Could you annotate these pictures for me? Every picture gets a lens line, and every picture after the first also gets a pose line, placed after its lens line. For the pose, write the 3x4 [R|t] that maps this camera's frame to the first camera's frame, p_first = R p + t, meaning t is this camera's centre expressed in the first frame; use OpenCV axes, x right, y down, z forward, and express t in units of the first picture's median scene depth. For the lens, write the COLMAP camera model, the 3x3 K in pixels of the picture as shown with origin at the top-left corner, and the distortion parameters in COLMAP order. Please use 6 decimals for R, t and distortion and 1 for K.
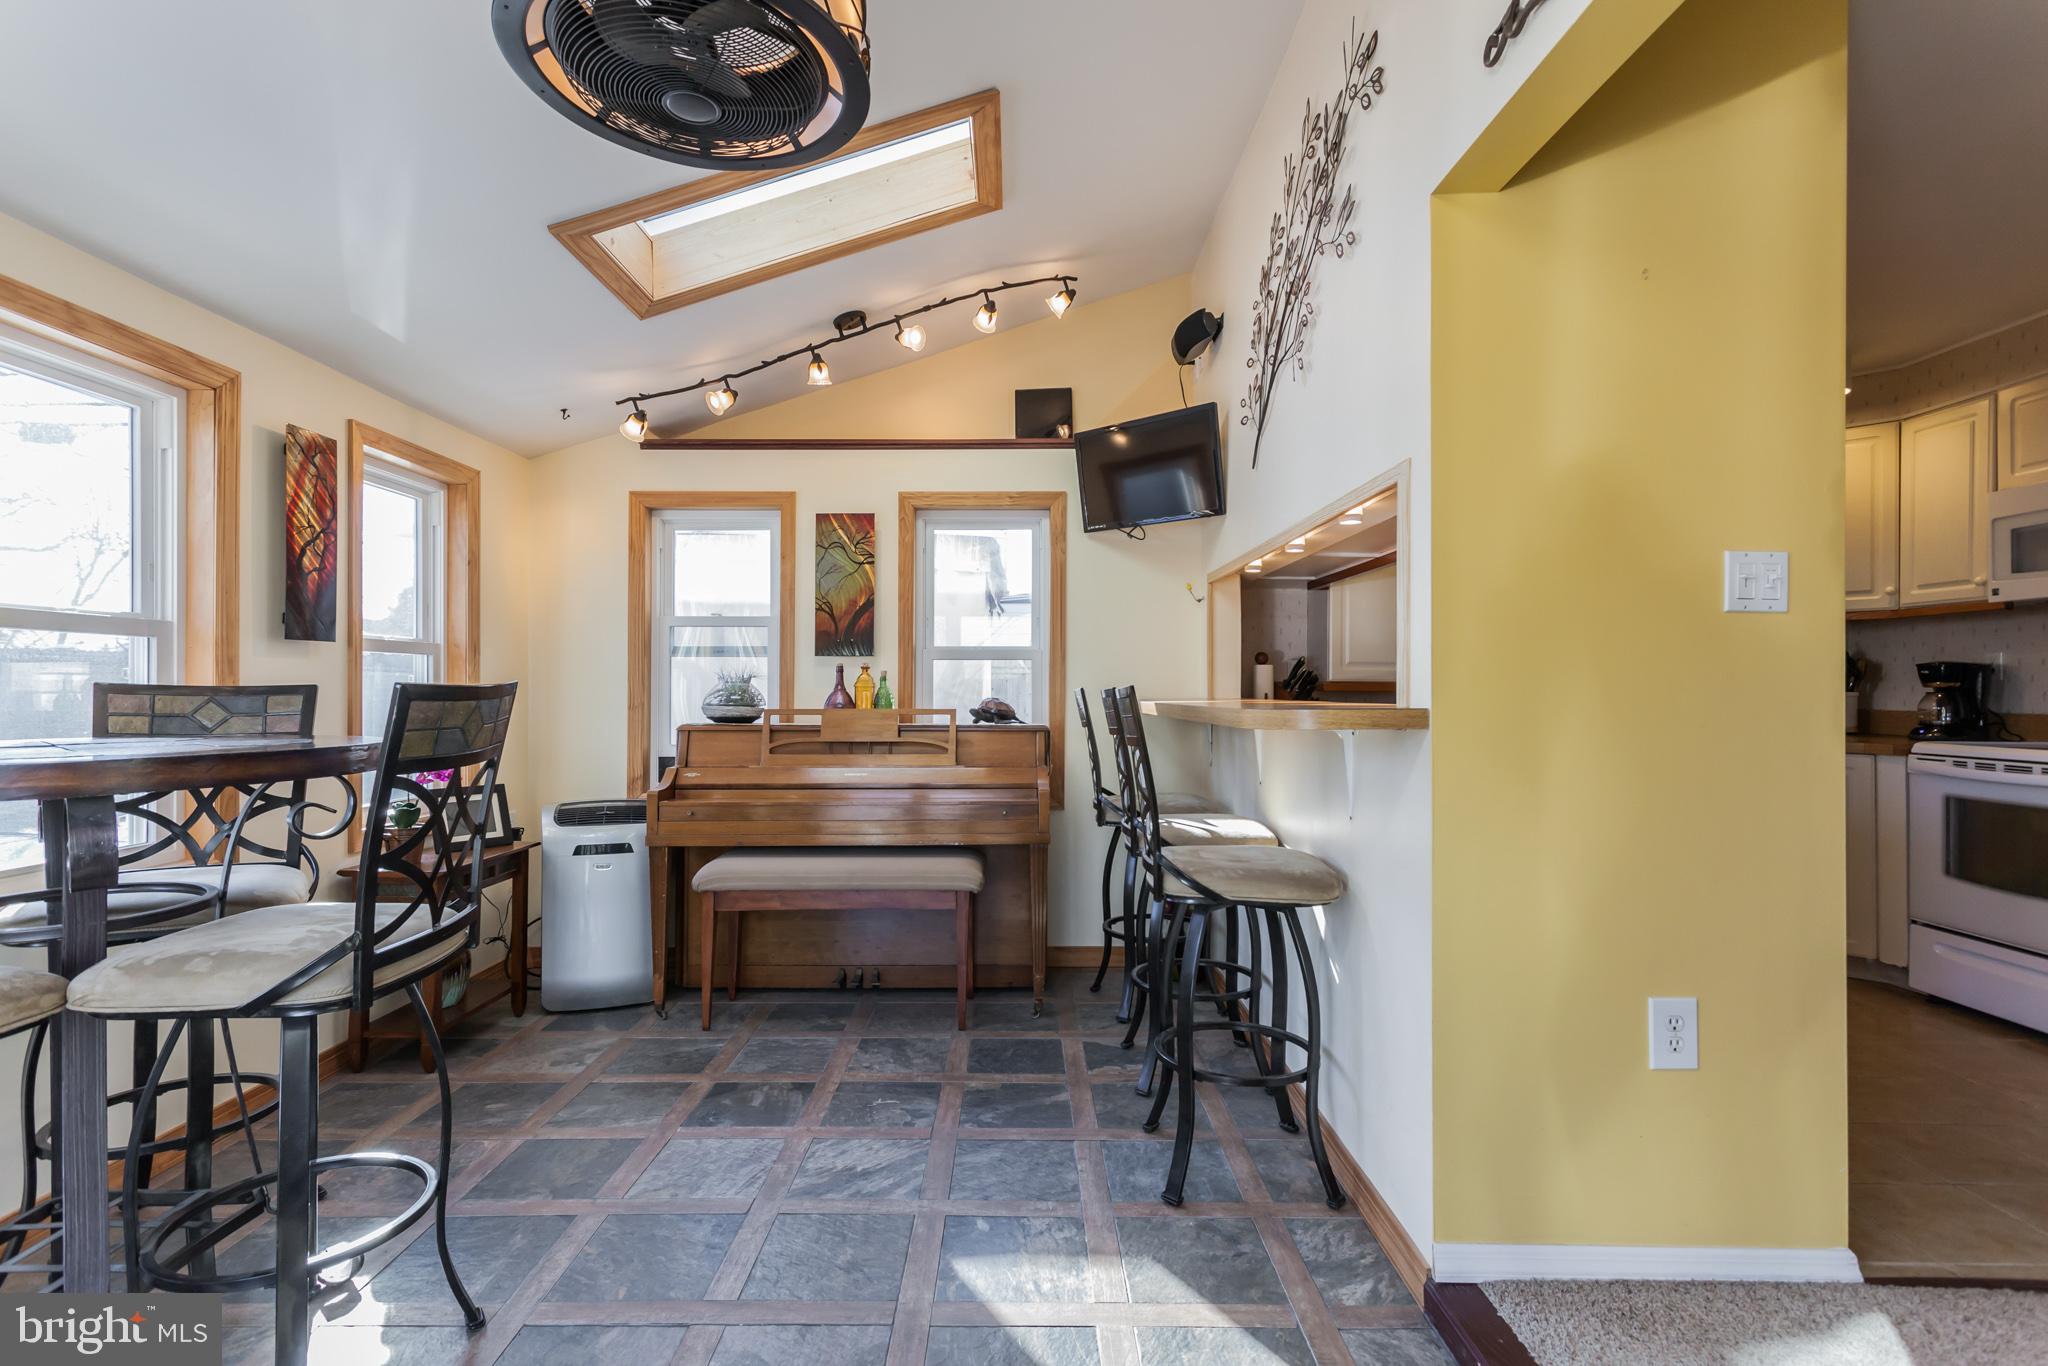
lens RADIAL K [[989.3, 0, 1040.6], [0, 989.3, 683.2], [0, 0, 1]] dist [-0.002045, 0.003653]
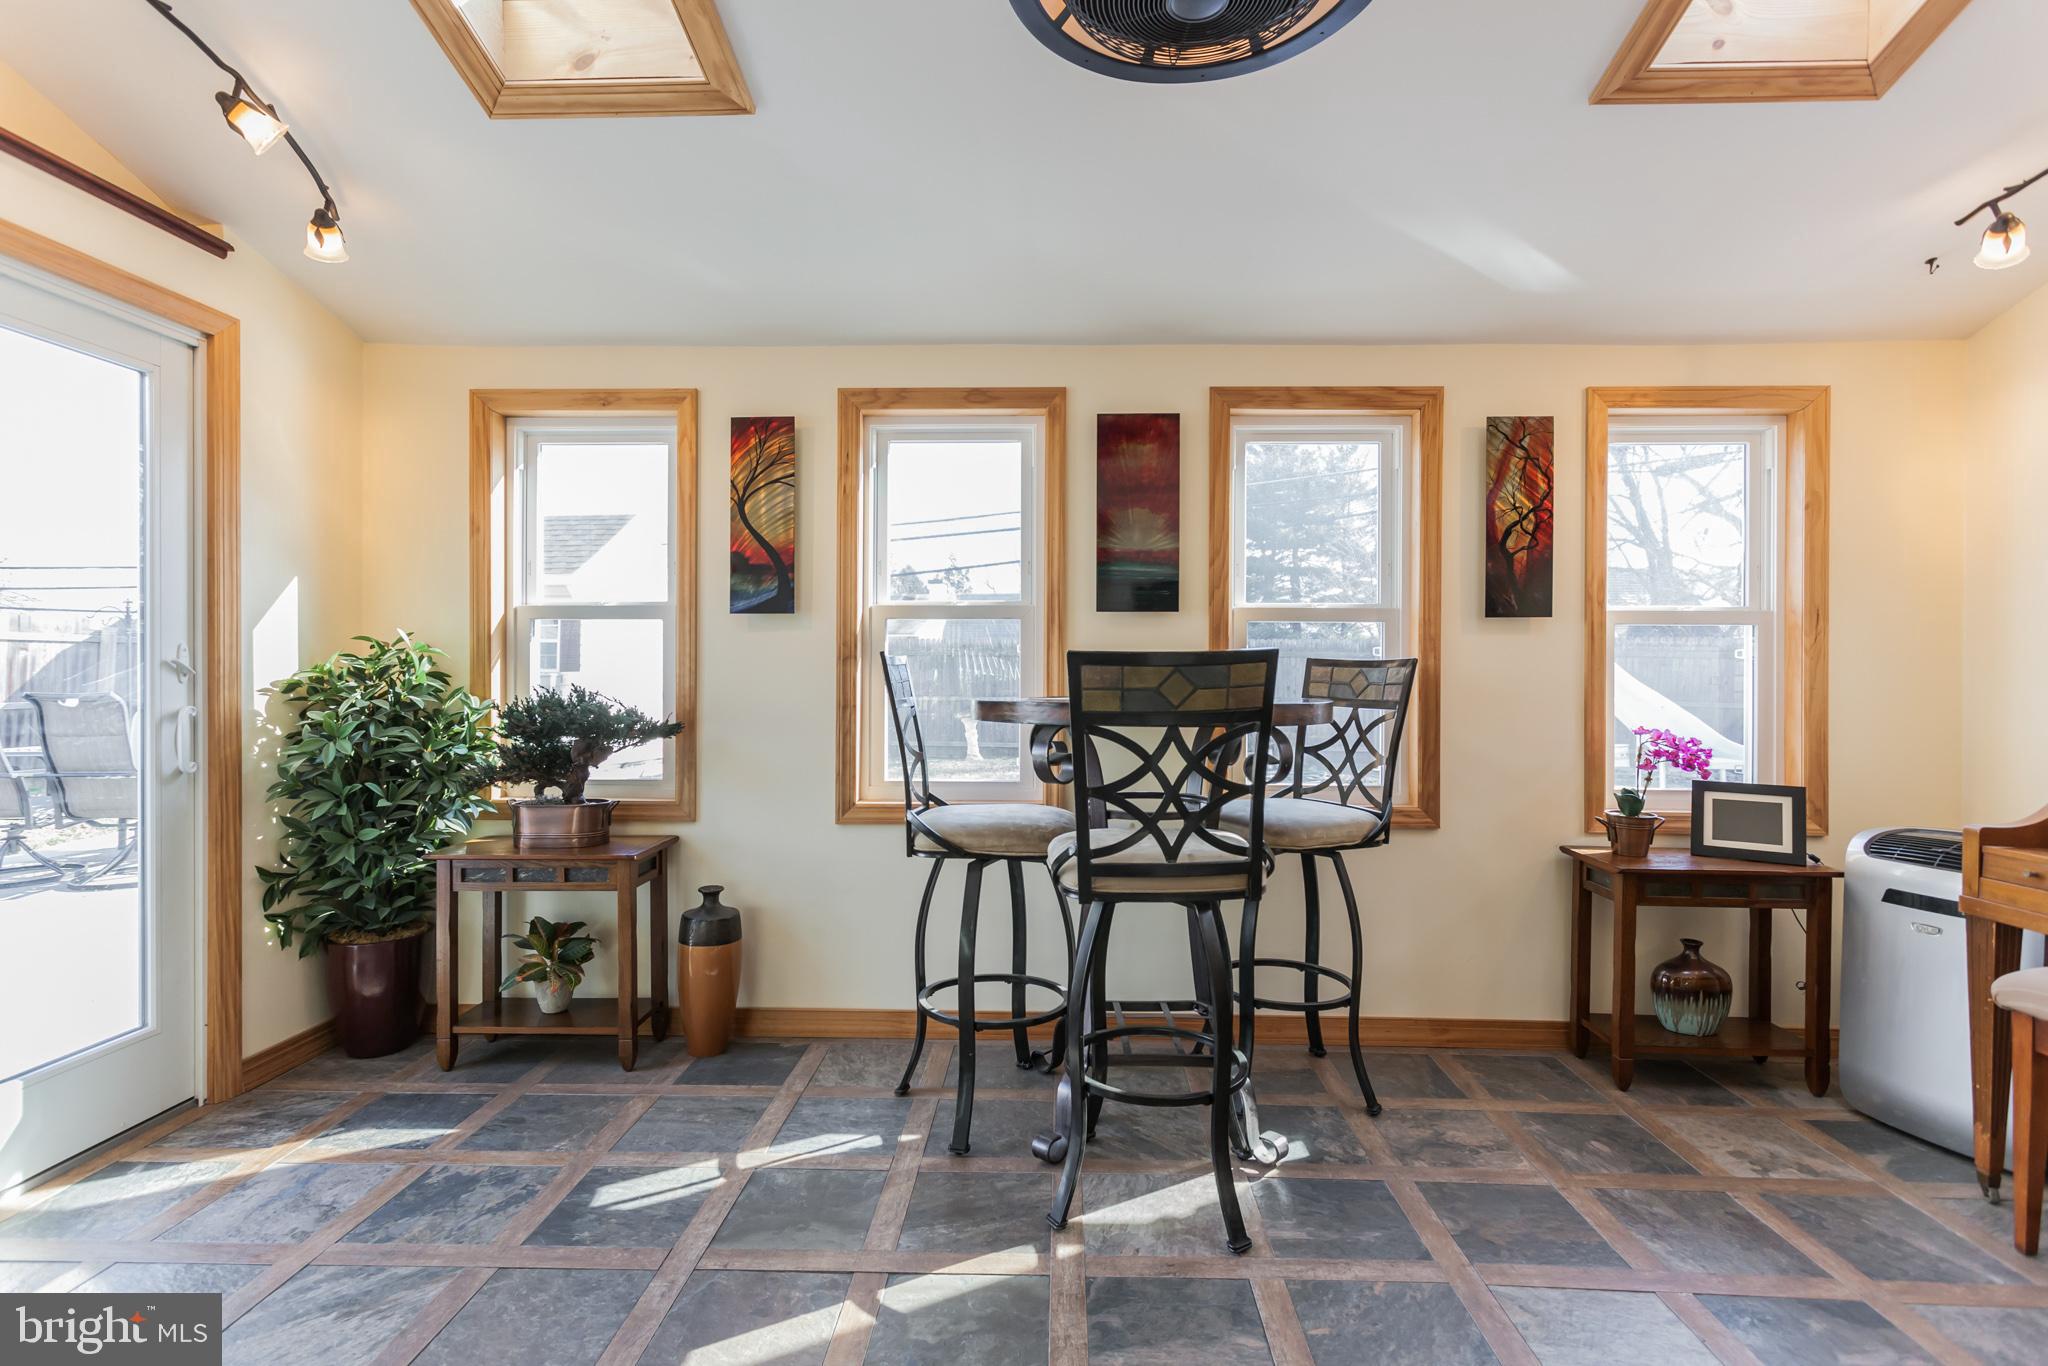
lens RADIAL K [[989.3, 0, 1017.8], [0, 989.3, 674.4], [0, 0, 1]] dist [-0.002045, 0.003653]
pose [[-0.066438, 0.002568, -0.997787, 0.284396], [0.000657, 0.999997, 0.002530, 0.011961], [0.997790, -0.000487, -0.066439, 0.462456]]
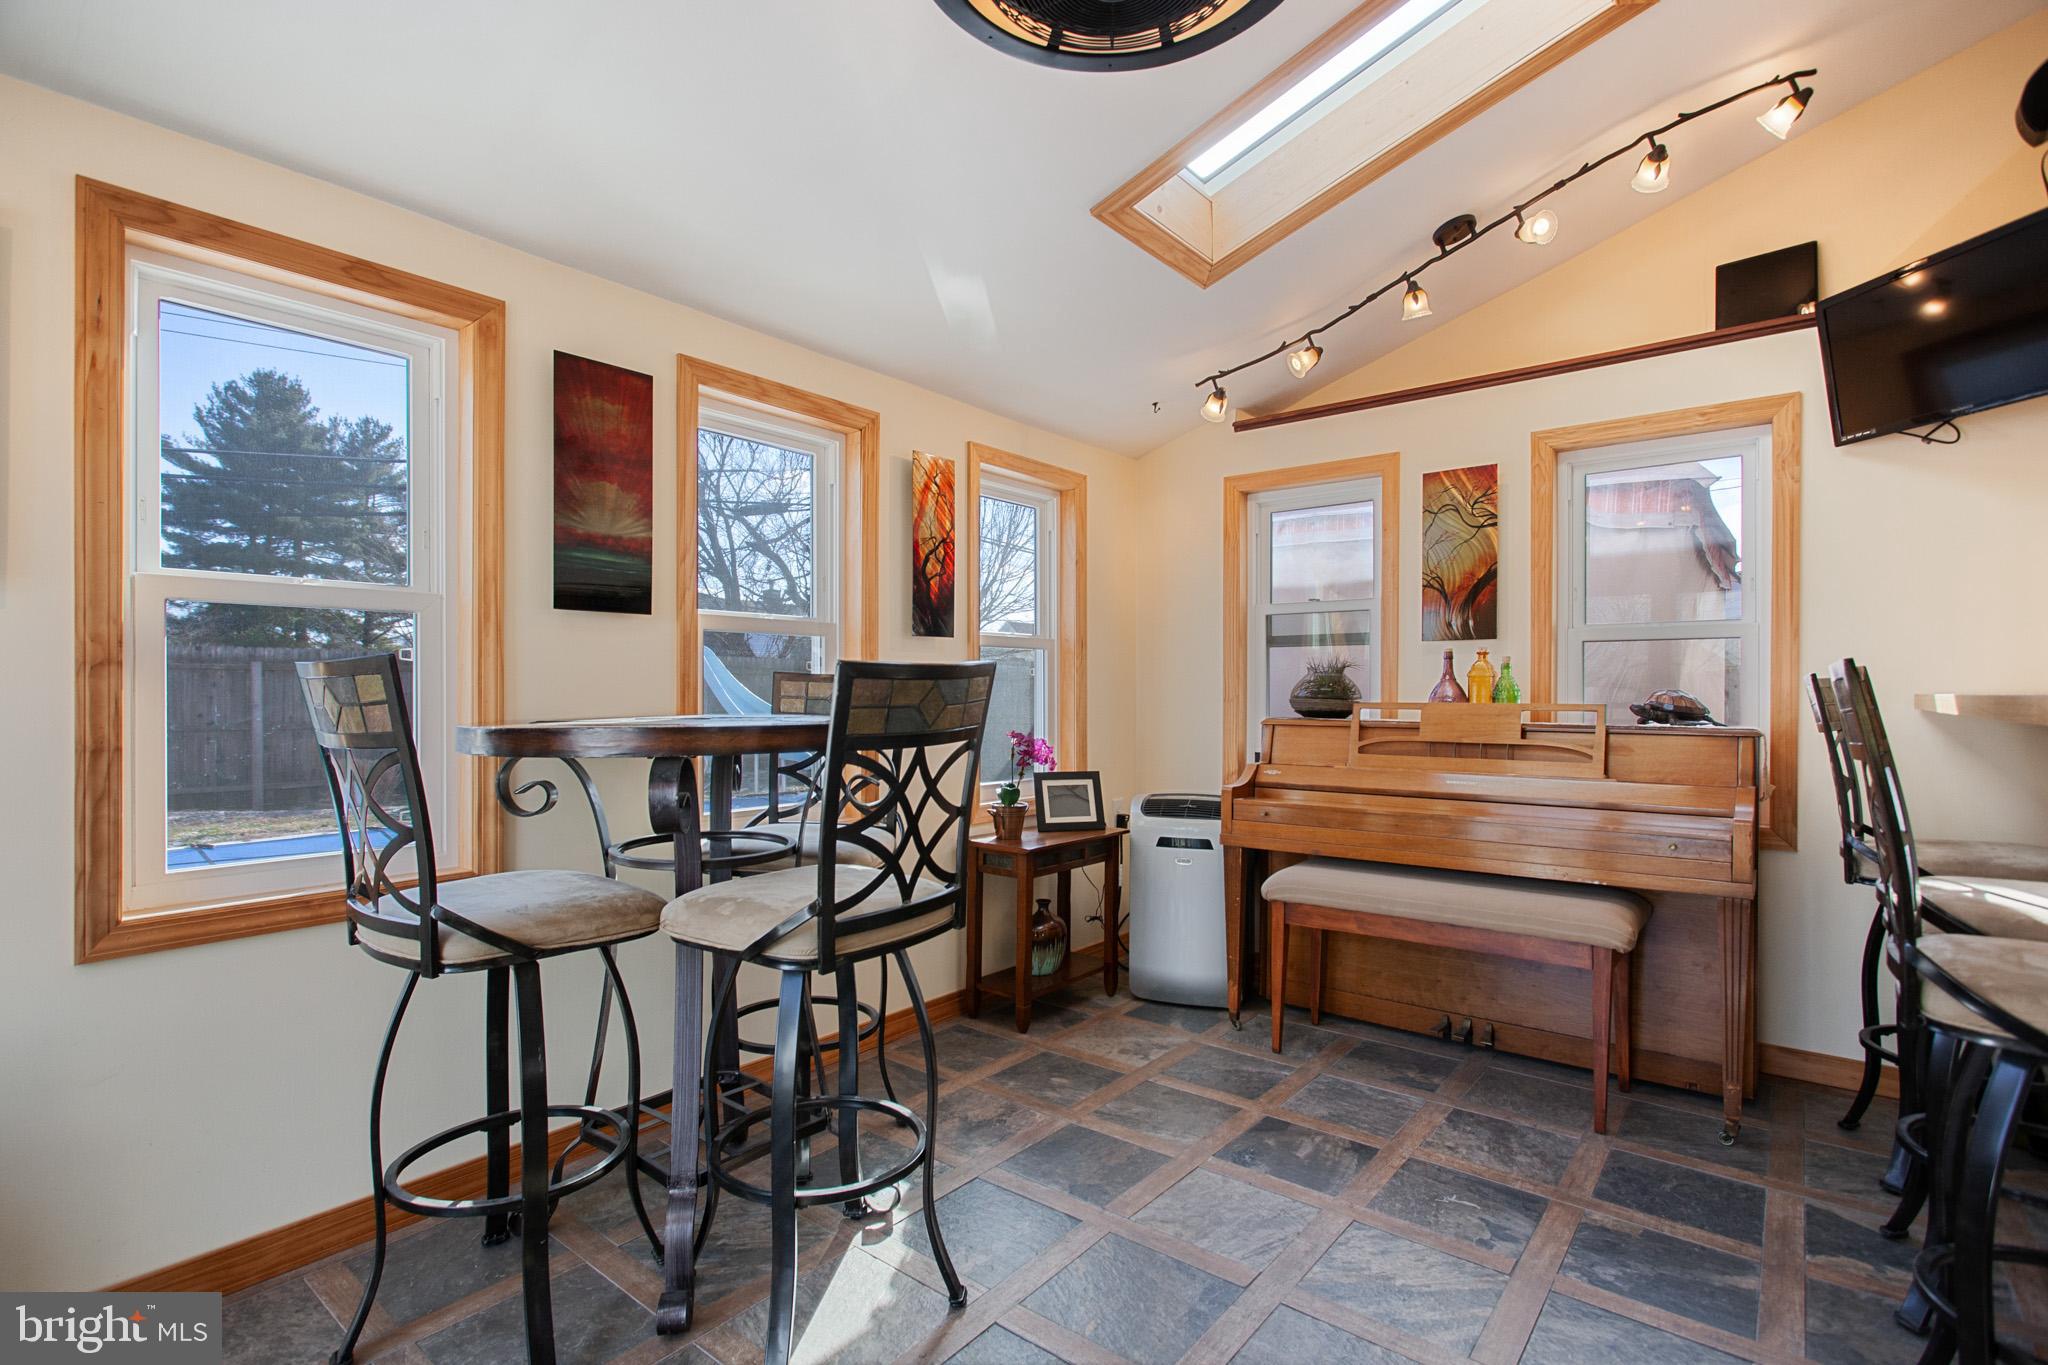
lens RADIAL K [[989.3, 0, 1013.3], [0, 989.3, 690.9], [0, 0, 1]] dist [-0.002045, 0.003653]
pose [[0.763598, 0.000671, -0.645691, 0.066714], [0.003417, 0.999981, 0.005080, 0.012159], [0.645683, -0.006085, 0.763582, 0.151681]]
